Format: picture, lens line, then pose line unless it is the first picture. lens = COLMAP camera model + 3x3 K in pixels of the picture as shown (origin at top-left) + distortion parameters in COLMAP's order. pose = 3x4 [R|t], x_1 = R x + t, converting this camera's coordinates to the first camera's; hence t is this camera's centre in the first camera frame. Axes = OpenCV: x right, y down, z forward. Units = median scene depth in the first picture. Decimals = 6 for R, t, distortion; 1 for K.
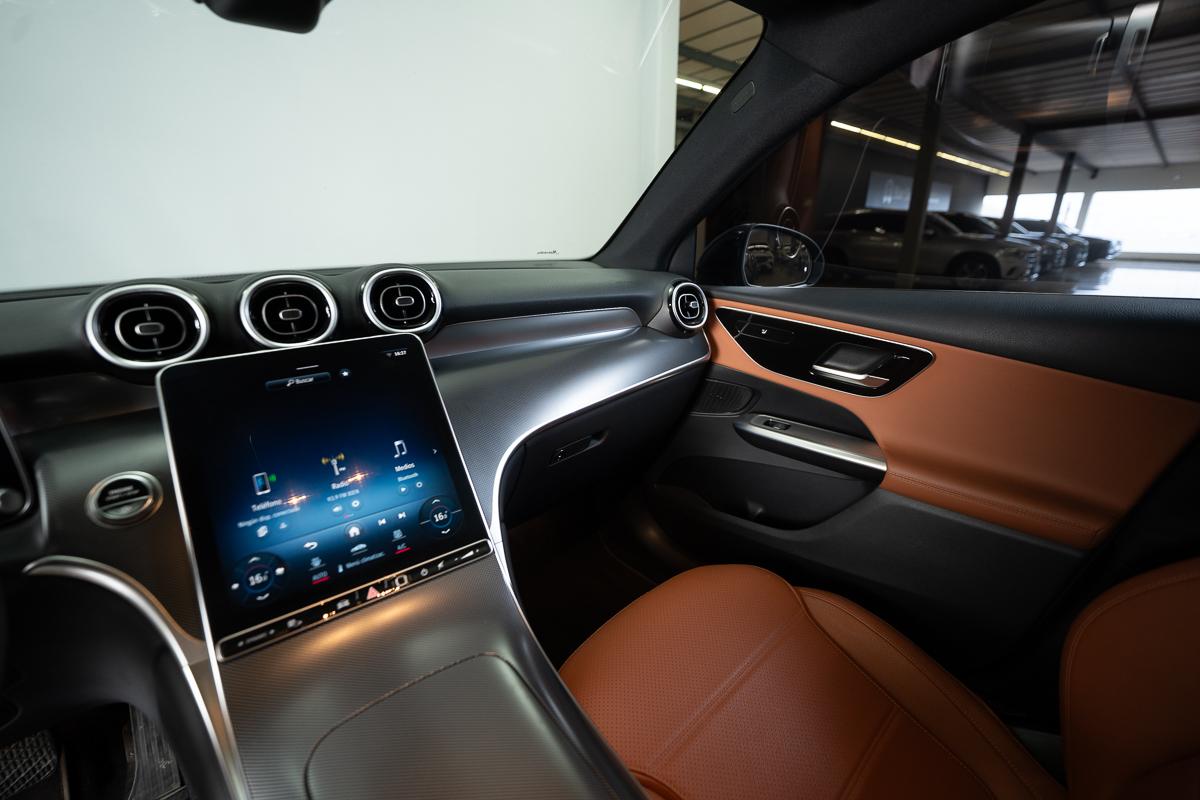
lens RADIAL K [[484.4, 0, 599.2], [0, 484.4, 404.8], [0, 0, 1]] dist [-0.030557, 0.003044]
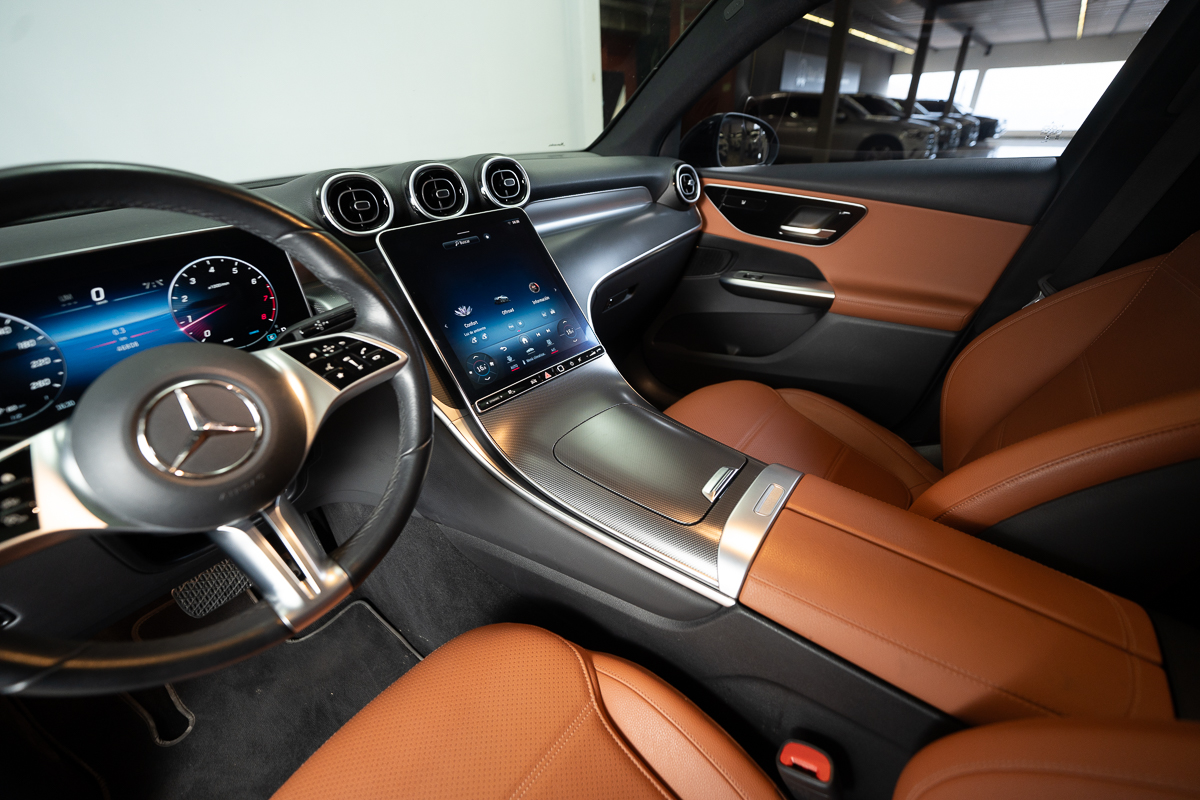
lens RADIAL K [[484.4, 0, 600.4], [0, 484.4, 402.1], [0, 0, 1]] dist [-0.030557, 0.003044]
pose [[0.984806, -0.110443, 0.134015, -0.369702], [0.084728, 0.979203, 0.184345, 0.143184], [-0.151588, -0.170190, 0.973682, -0.400582]]
